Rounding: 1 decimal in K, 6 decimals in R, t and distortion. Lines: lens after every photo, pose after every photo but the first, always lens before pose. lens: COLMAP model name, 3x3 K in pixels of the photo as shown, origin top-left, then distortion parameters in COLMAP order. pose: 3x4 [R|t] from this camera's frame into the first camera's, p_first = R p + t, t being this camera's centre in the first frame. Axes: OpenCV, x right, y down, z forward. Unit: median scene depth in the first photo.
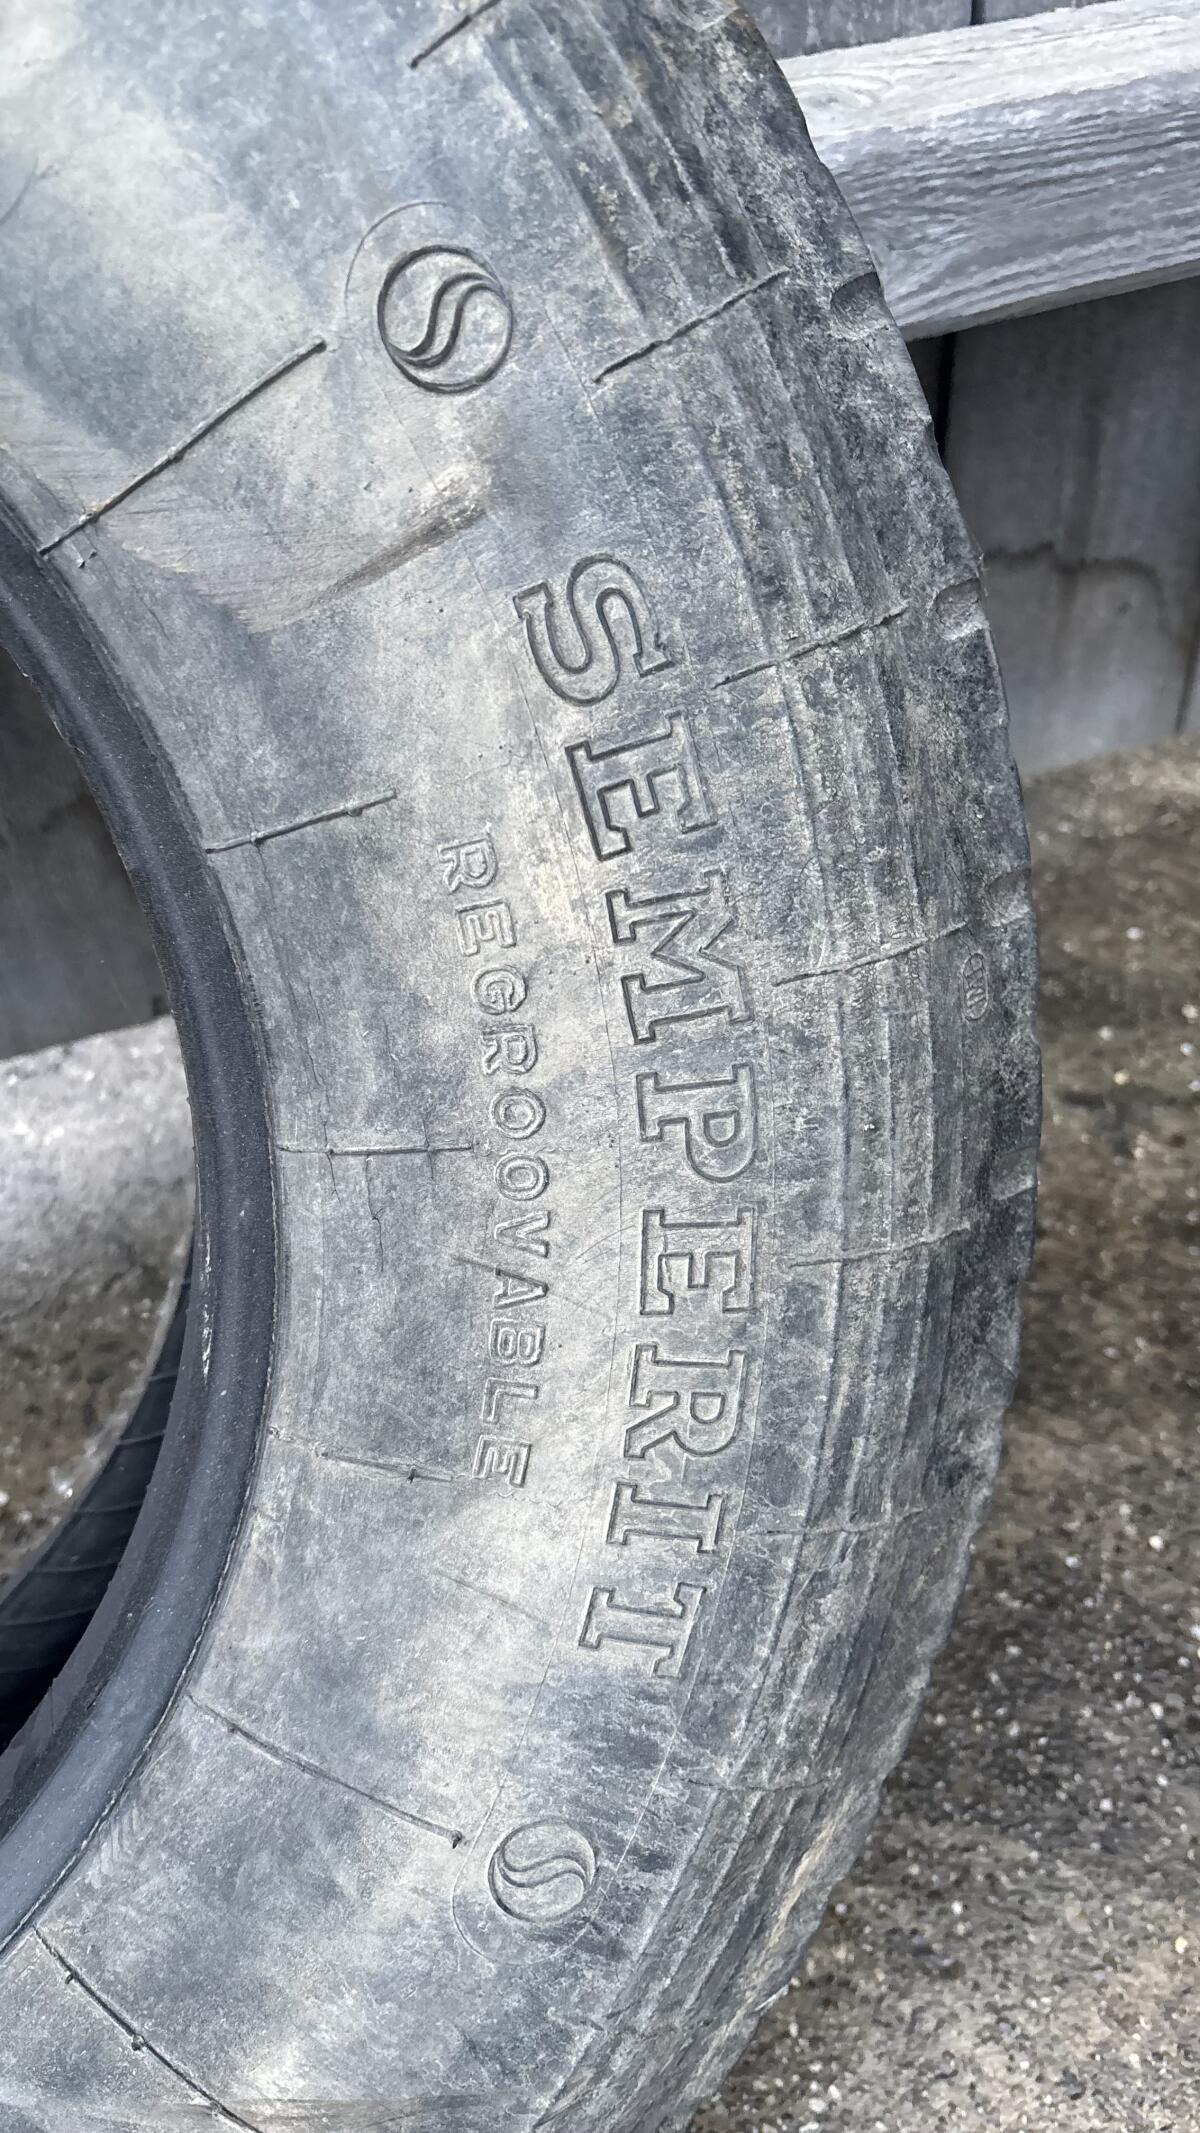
lens RADIAL K [[1647.4, 0, 610.7], [0, 1647.4, 1057.7], [0, 0, 1]] dist [0.042545, -0.043891]
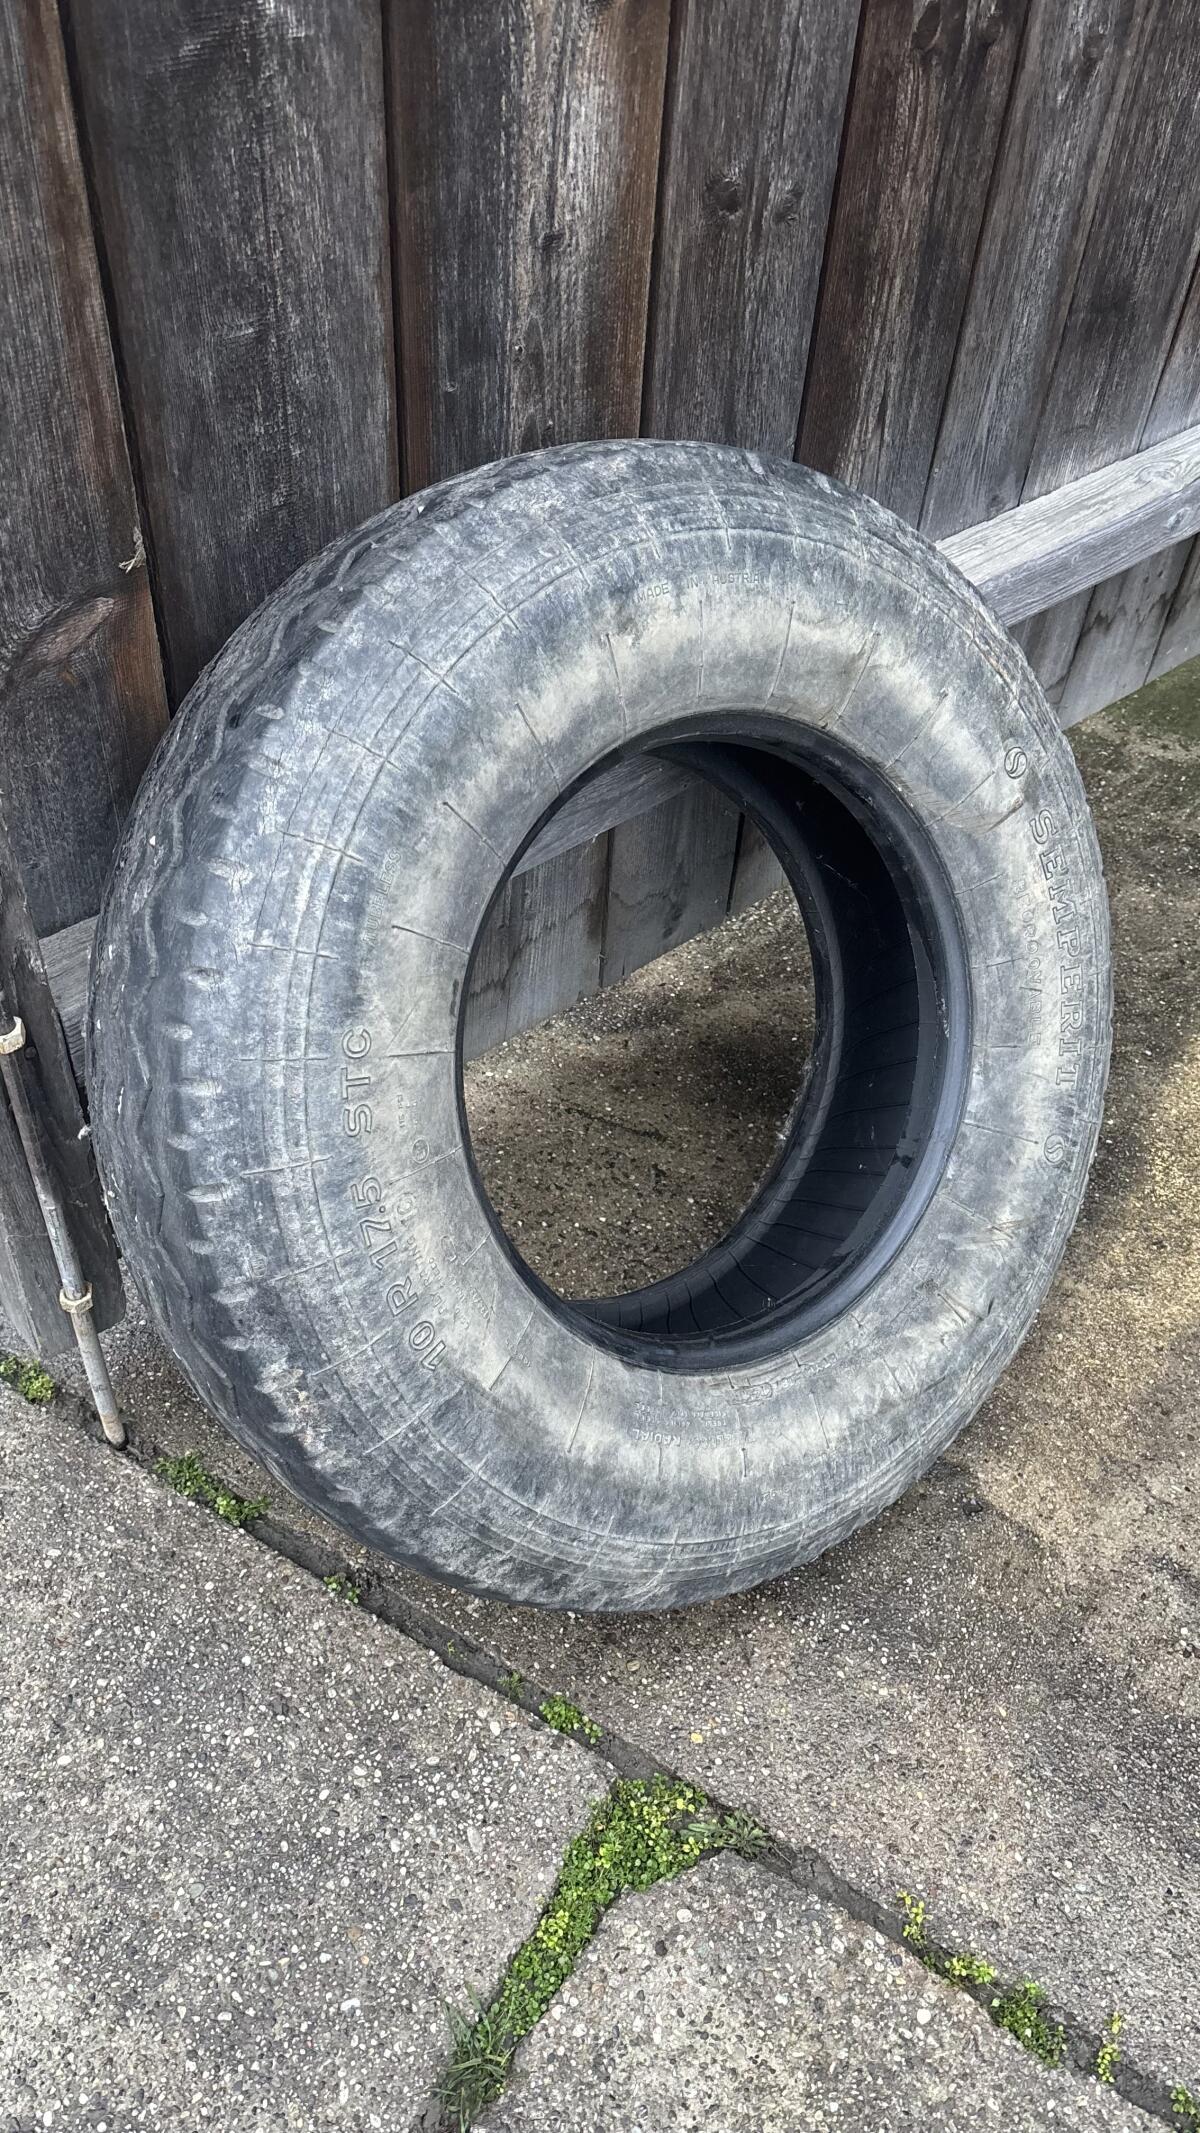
lens RADIAL K [[1647.4, 0, 592.6], [0, 1647.4, 1072.1], [0, 0, 1]] dist [0.042545, -0.043891]
pose [[0.923120, -0.187341, 0.335788, -2.423218], [0.191529, 0.981264, 0.020925, 0.043570], [-0.333417, 0.044997, 0.941705, -2.378143]]
